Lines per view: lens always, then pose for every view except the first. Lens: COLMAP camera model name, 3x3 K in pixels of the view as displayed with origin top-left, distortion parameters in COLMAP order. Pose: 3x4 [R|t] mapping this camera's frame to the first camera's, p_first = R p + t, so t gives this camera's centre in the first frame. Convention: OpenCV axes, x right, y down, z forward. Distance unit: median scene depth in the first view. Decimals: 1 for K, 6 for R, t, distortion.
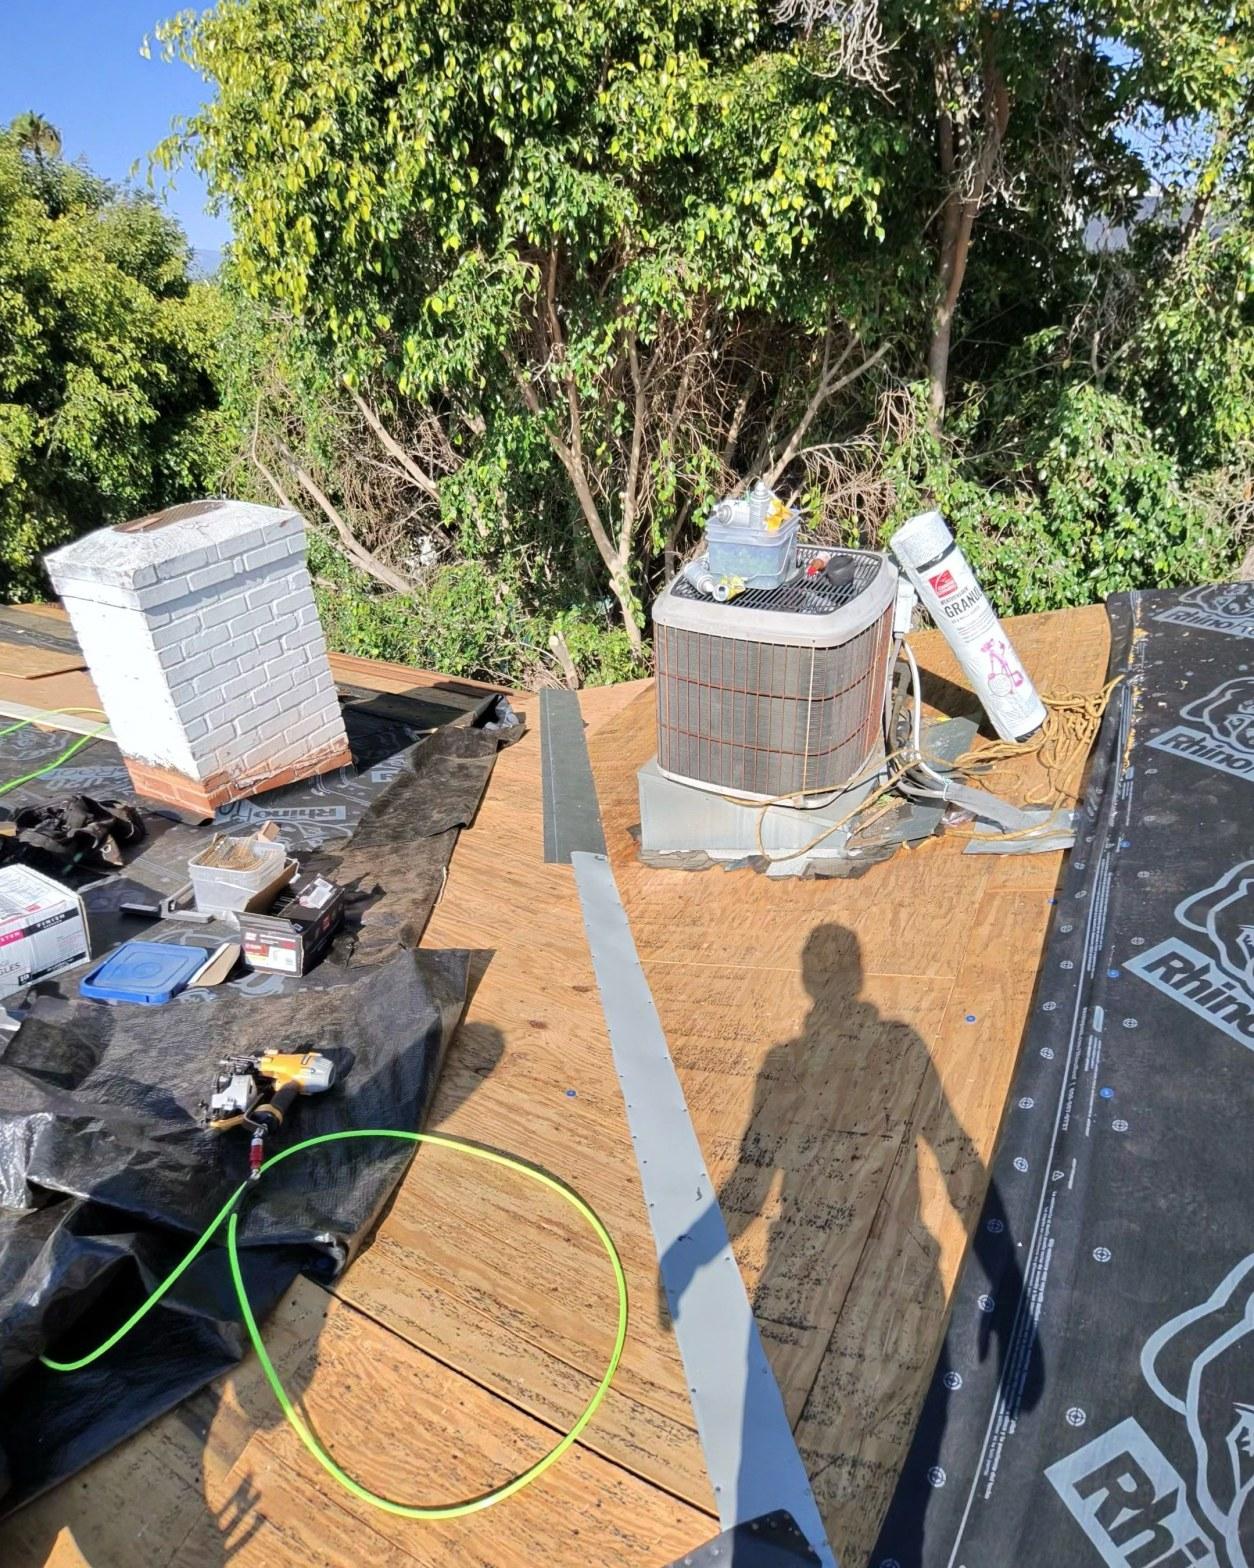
lens RADIAL K [[951.1, 0, 627.0], [0, 951.1, 784.0], [0, 0, 1]] dist [-0.073522, -0.016344]
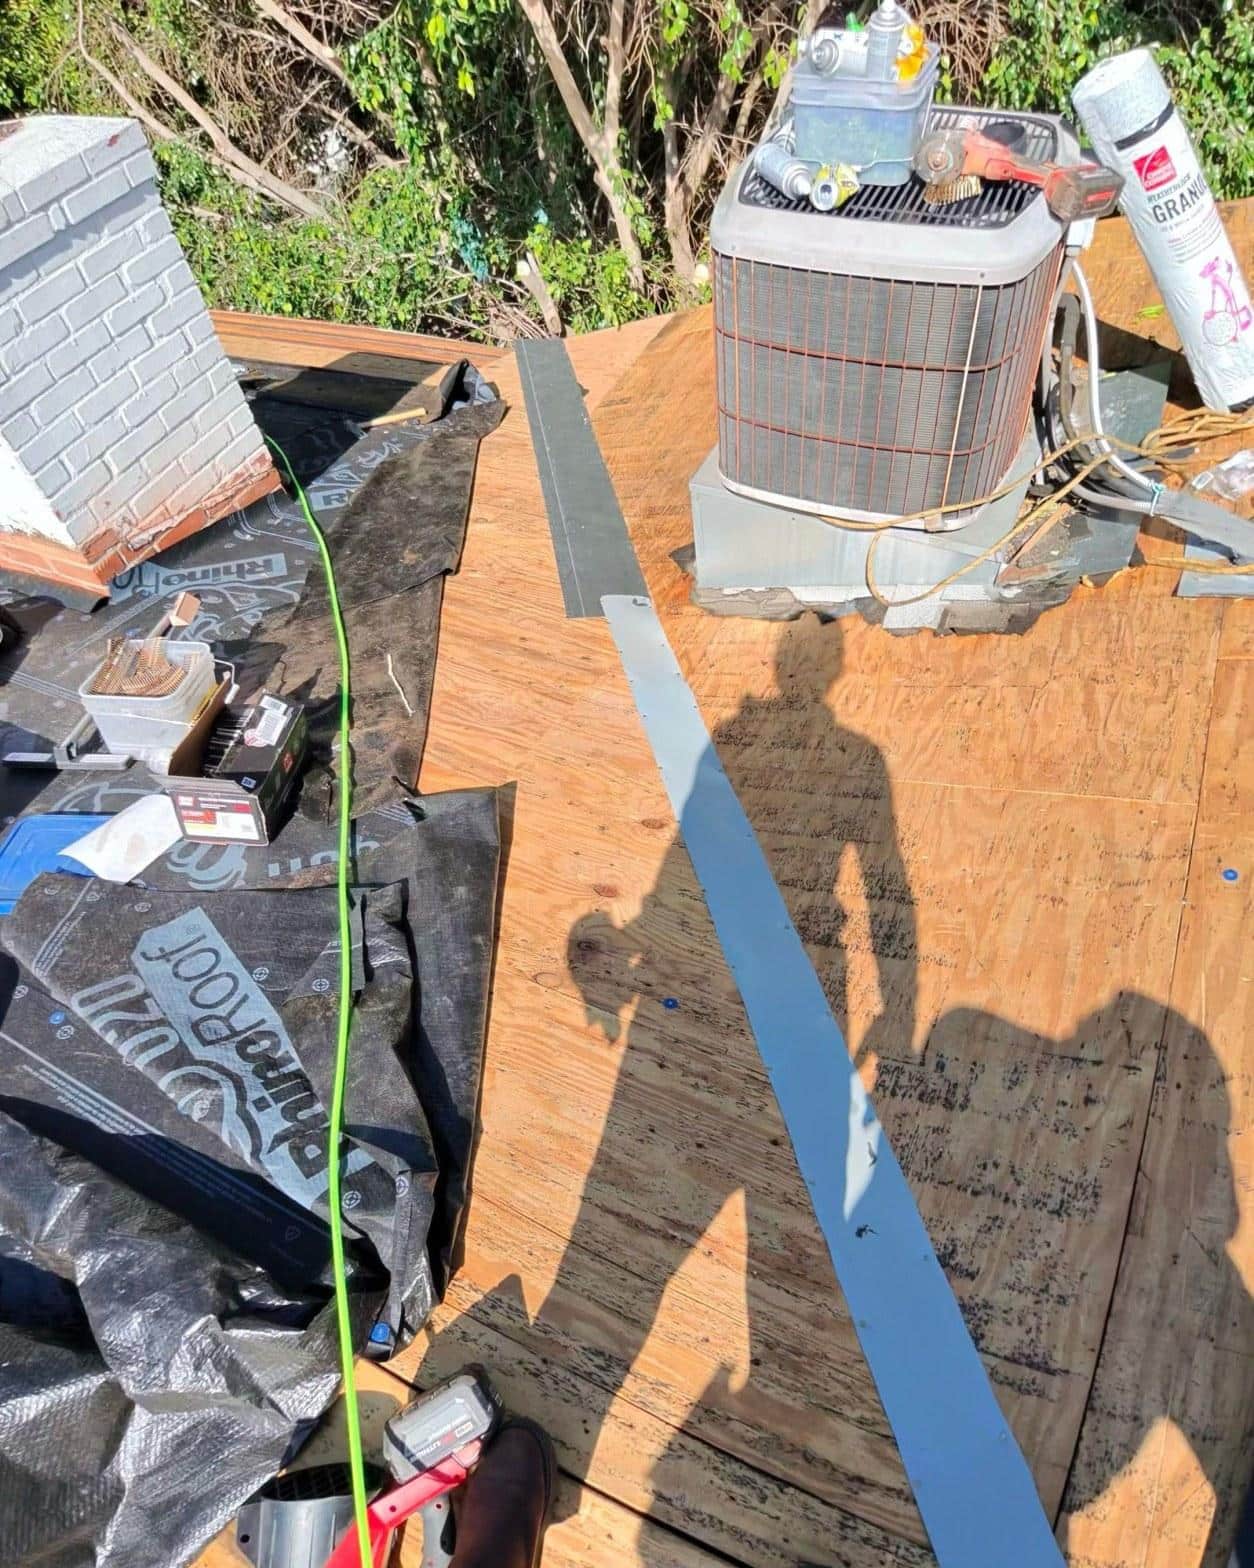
lens RADIAL K [[951.1, 0, 627.0], [0, 951.1, 784.0], [0, 0, 1]] dist [-0.073522, -0.016344]
pose [[0.996166, -0.087263, 0.006274, -0.057245], [0.078351, 0.921734, 0.379825, -0.074984], [-0.038927, -0.377877, 0.925037, 0.272391]]
